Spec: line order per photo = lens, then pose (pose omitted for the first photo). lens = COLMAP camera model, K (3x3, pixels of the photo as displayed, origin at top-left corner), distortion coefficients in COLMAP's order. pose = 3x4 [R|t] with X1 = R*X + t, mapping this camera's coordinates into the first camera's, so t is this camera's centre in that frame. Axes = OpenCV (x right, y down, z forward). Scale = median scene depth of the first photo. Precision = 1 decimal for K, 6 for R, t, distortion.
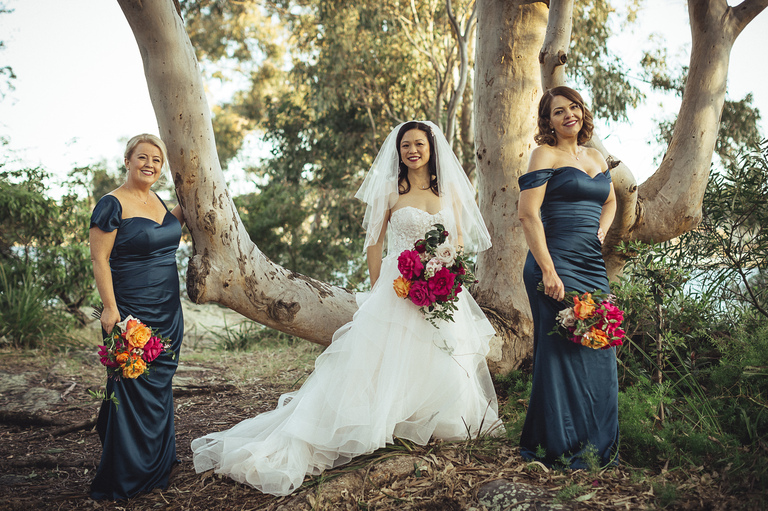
lens RADIAL K [[1099.5, 0, 383.5], [0, 1099.5, 254.3], [0, 0, 1]] dist [0.143389, 0.000000]
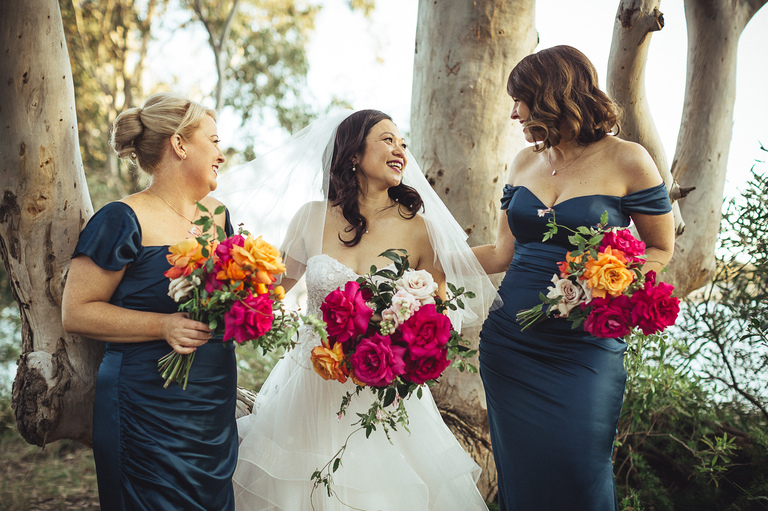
lens RADIAL K [[1099.5, 0, 384.4], [0, 1099.5, 258.7], [0, 0, 1]] dist [0.143389, 0.000000]
pose [[0.930292, -0.004657, 0.366790, -0.185295], [0.020793, 0.998981, -0.040055, -0.016334], [-0.366230, 0.044889, 0.929441, 0.403482]]
